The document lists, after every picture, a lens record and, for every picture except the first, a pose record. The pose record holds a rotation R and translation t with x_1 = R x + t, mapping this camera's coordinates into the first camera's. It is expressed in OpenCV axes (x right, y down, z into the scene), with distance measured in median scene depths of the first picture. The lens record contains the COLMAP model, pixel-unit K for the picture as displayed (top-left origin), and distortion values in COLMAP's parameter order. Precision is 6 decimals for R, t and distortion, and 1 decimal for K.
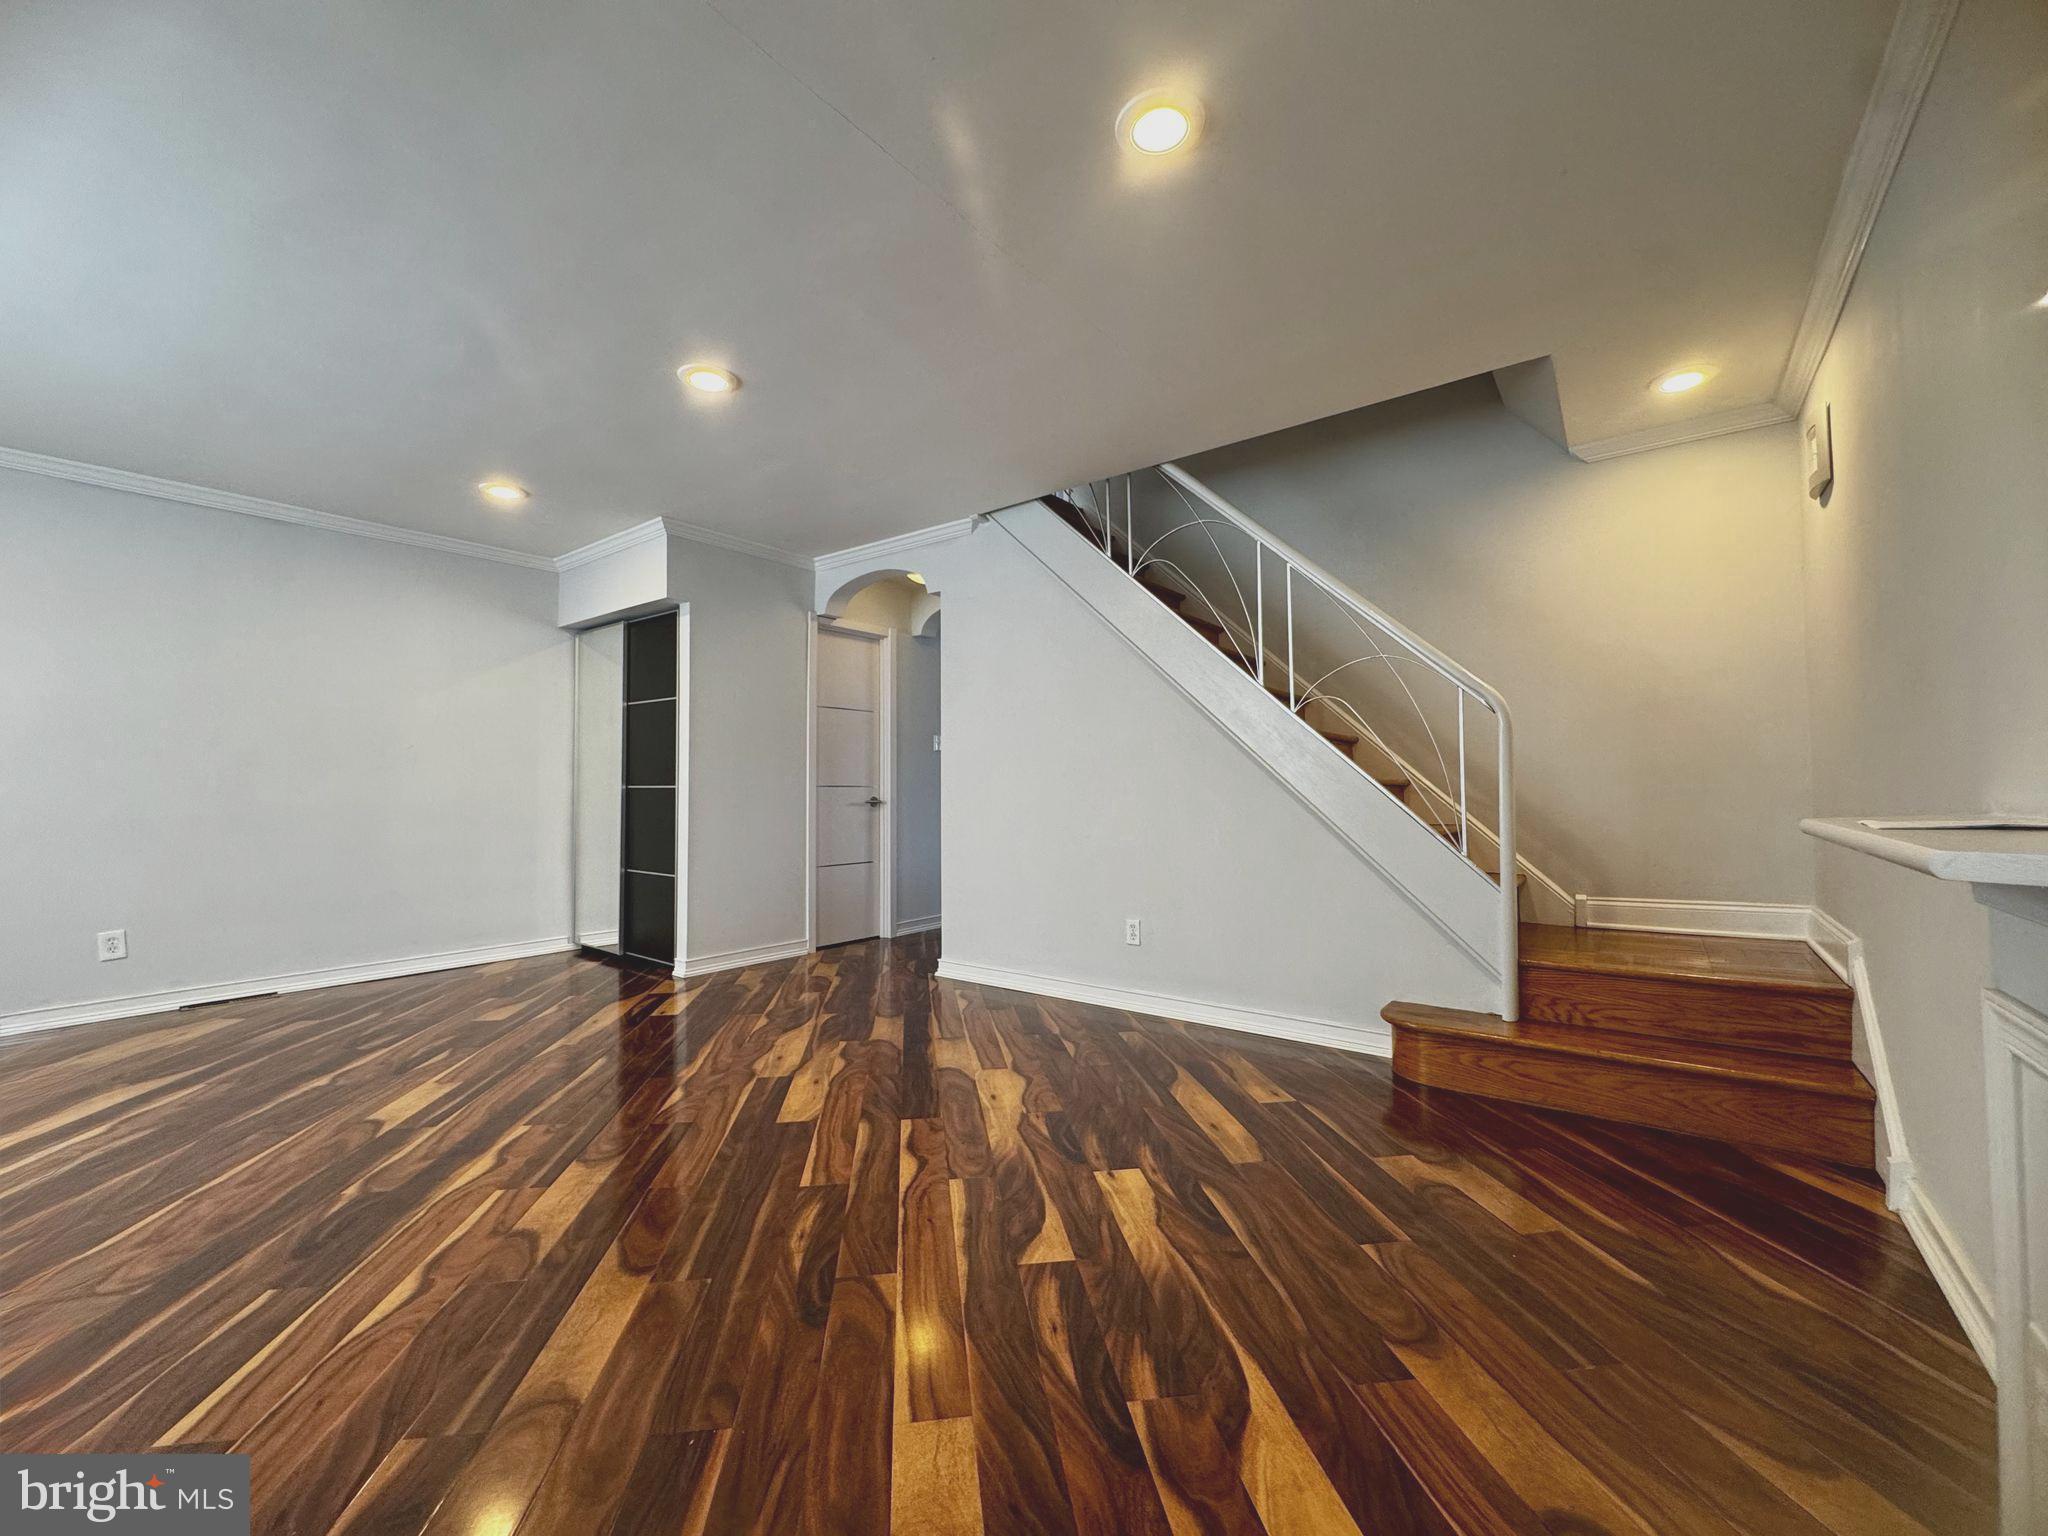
lens RADIAL K [[820.9, 0, 1021.3], [0, 820.9, 763.9], [0, 0, 1]] dist [-0.004744, 0.000187]
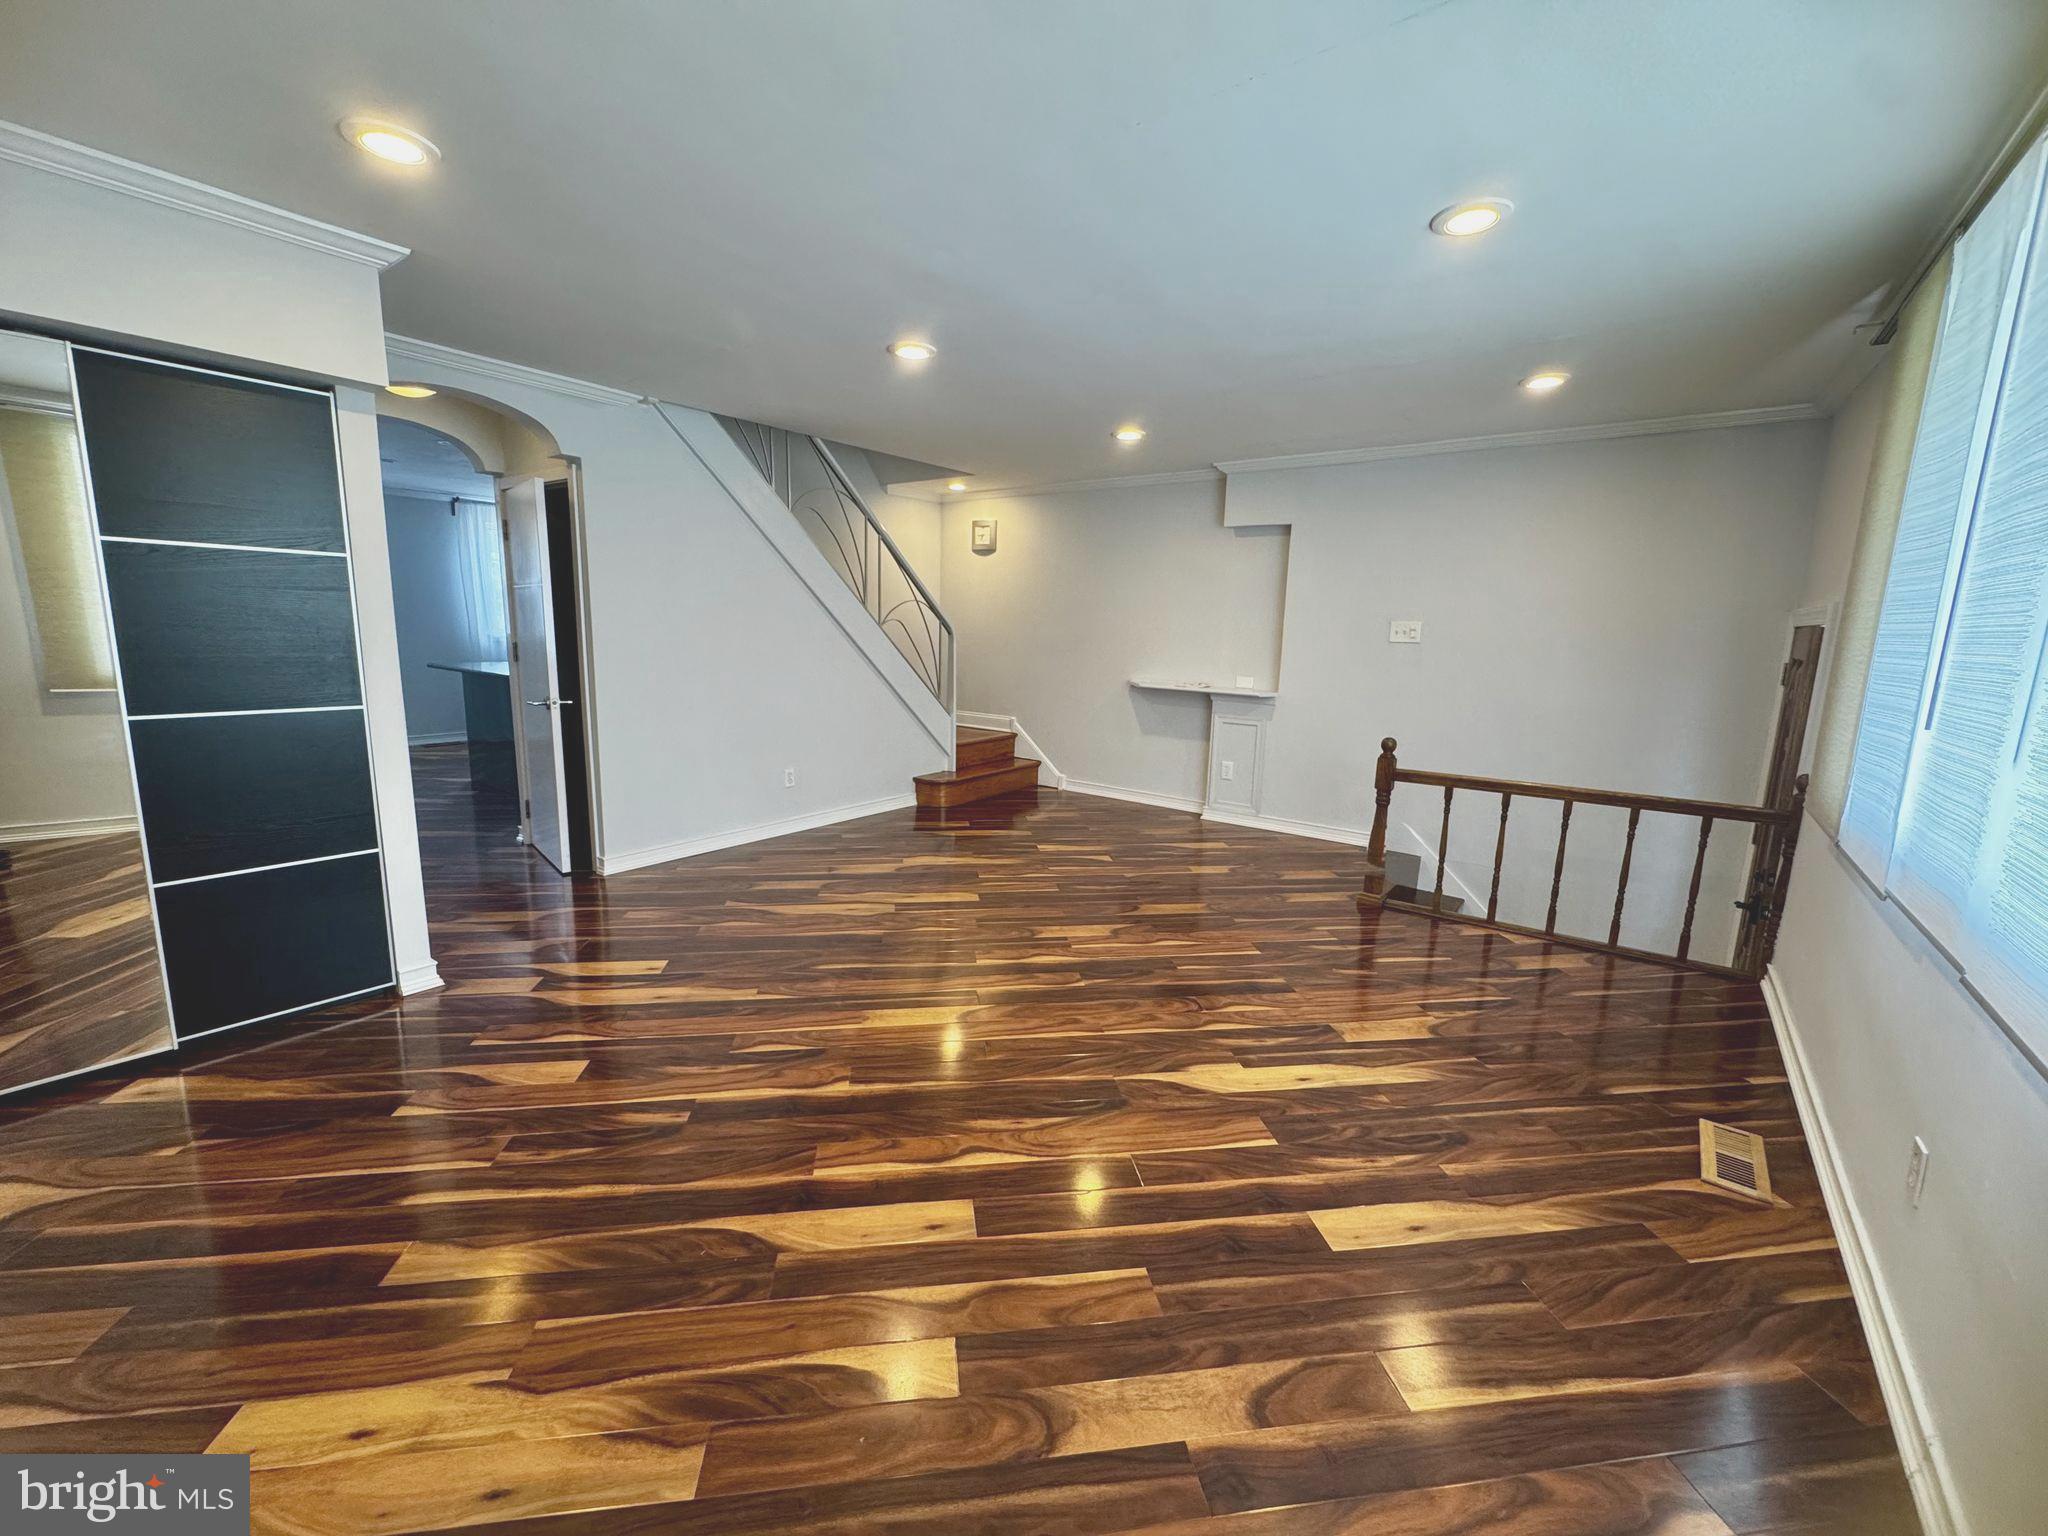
lens RADIAL K [[820.9, 0, 1021.3], [0, 820.9, 763.9], [0, 0, 1]] dist [-0.004744, 0.000187]
pose [[-0.009420, -0.163780, 0.986452, -1.931154], [-0.058557, 0.984893, 0.162962, -0.107187], [-0.998240, -0.056228, -0.018868, 0.992400]]
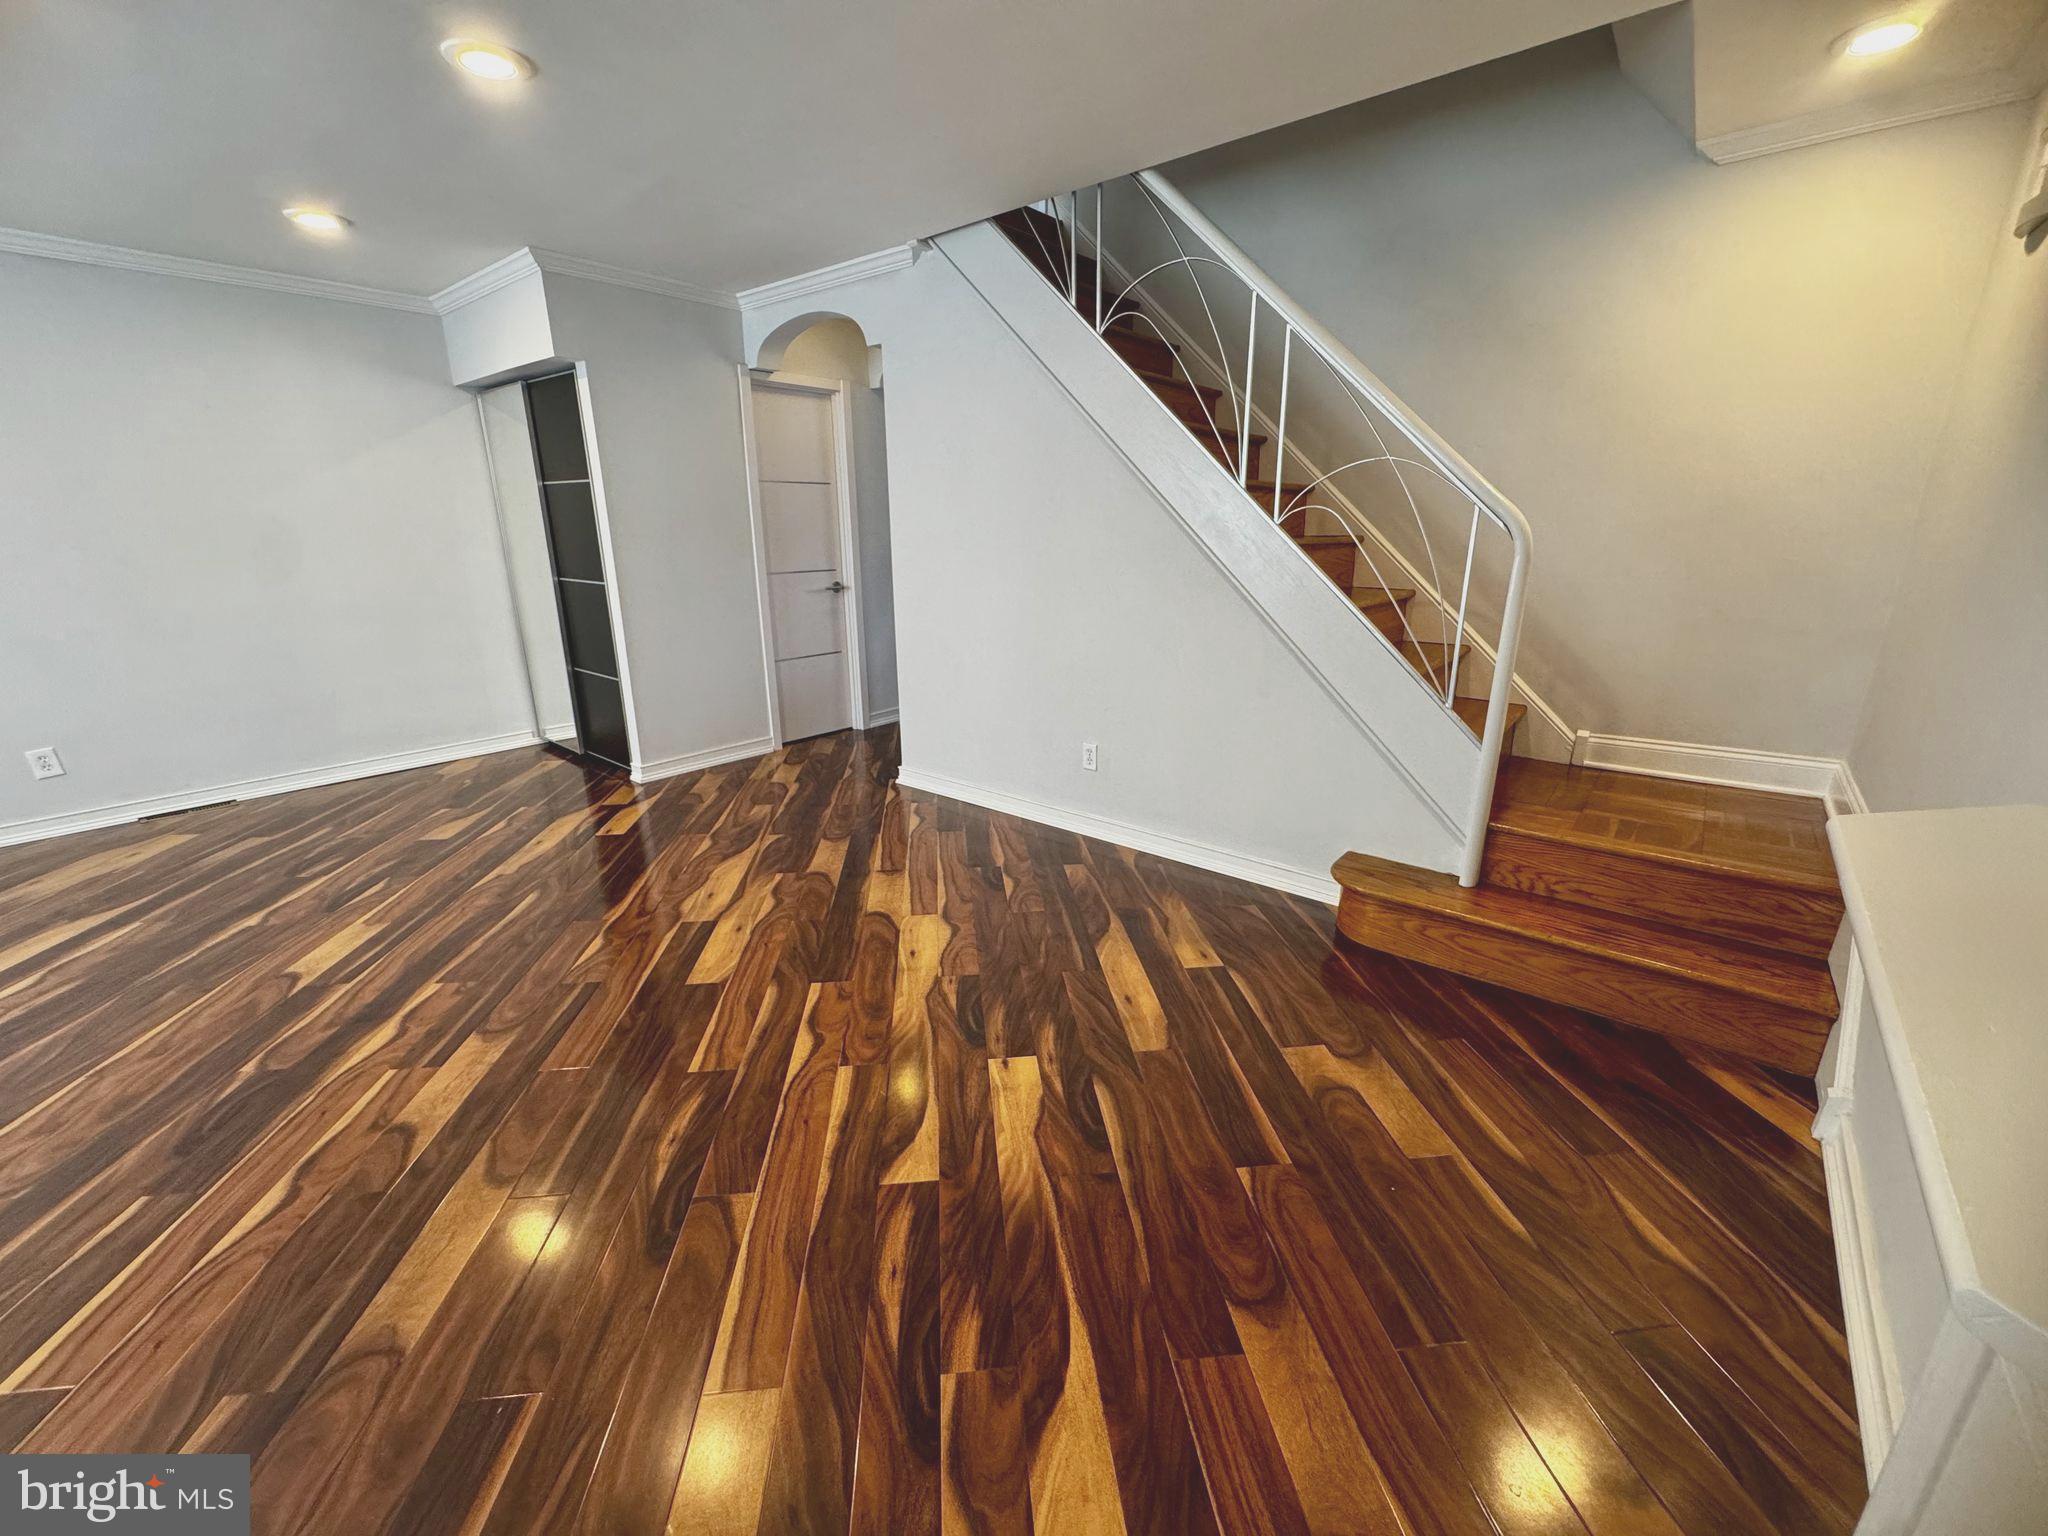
lens RADIAL K [[820.9, 0, 1021.3], [0, 820.9, 763.9], [0, 0, 1]] dist [-0.004744, 0.000187]
pose [[0.999394, 0.010484, -0.033205, 0.139538], [0.000516, 0.949033, 0.315177, -0.129297], [0.034817, -0.315003, 0.948452, 0.165692]]
